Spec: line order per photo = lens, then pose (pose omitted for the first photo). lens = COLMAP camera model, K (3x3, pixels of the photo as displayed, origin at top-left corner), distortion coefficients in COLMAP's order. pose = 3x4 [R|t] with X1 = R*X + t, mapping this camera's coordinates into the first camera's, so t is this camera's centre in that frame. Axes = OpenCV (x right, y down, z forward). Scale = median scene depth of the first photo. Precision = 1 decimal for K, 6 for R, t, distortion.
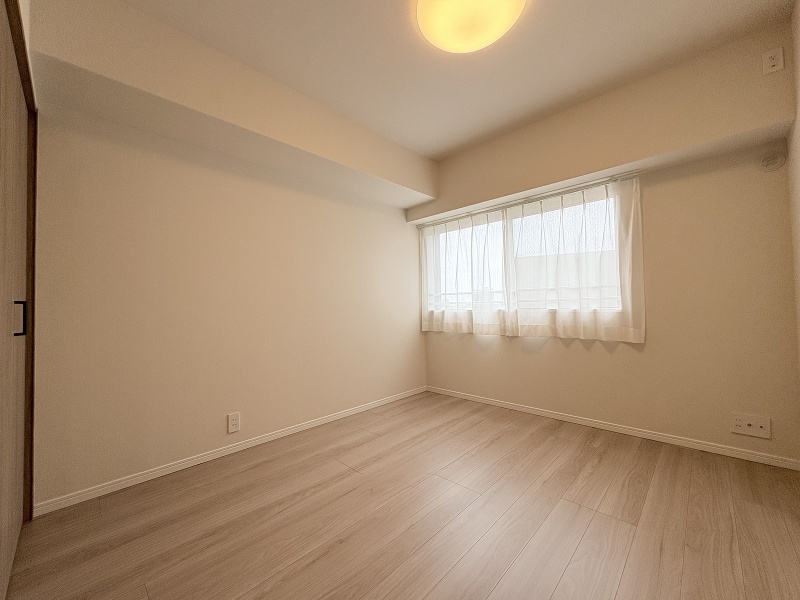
lens RADIAL K [[316.4, 0, 400.0], [0, 316.4, 300.0], [0, 0, 1]] dist [-0.002194, -0.000139]
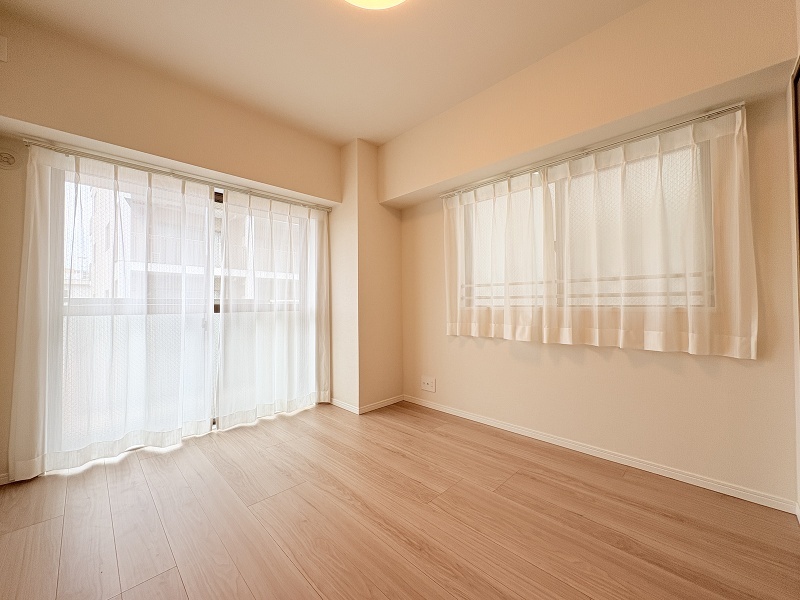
lens RADIAL K [[316.4, 0, 400.0], [0, 316.4, 300.0], [0, 0, 1]] dist [-0.002194, -0.000139]
pose [[-0.019936, 0.018296, -0.999634, 0.972372], [0.040193, 0.999039, 0.017483, 0.016950], [0.998993, -0.039830, -0.020652, 0.868577]]
